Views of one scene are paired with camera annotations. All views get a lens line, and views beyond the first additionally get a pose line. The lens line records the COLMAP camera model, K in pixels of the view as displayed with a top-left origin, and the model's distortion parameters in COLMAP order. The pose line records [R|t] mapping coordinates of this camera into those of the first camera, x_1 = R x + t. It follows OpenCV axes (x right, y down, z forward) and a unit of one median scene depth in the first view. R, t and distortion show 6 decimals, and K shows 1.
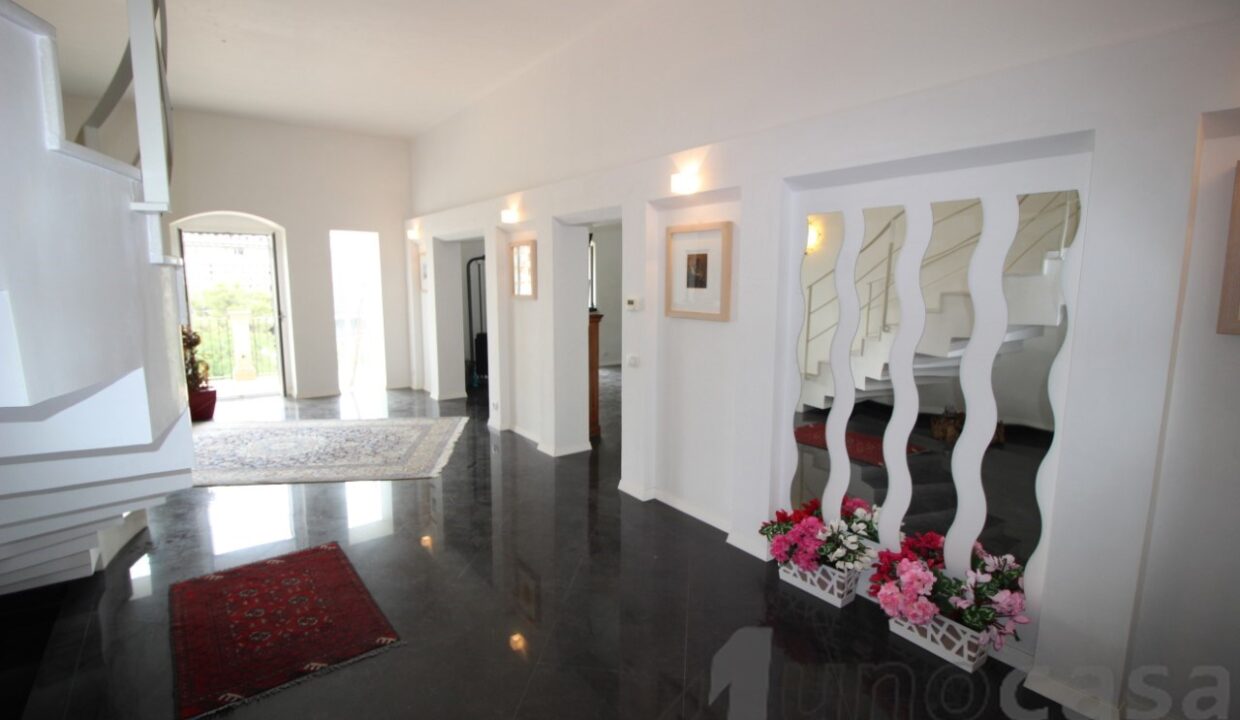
lens RADIAL K [[587.2, 0, 620.1], [0, 587.2, 362.1], [0, 0, 1]] dist [0.001119, -0.001178]
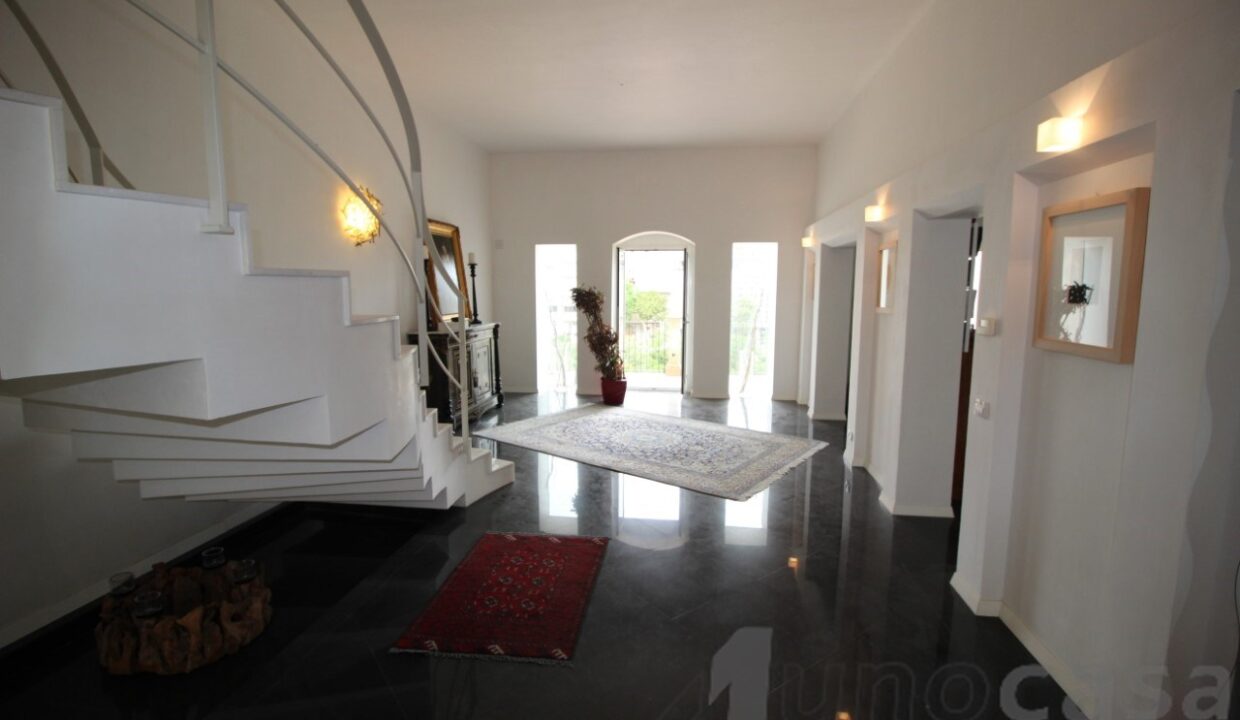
lens RADIAL K [[587.2, 0, 614.6], [0, 587.2, 354.9], [0, 0, 1]] dist [0.001119, -0.001178]
pose [[0.712273, 0.082163, -0.697077, 0.141781], [-0.102940, 0.994615, 0.012049, -0.020229], [0.694313, 0.063175, 0.716895, 0.152295]]
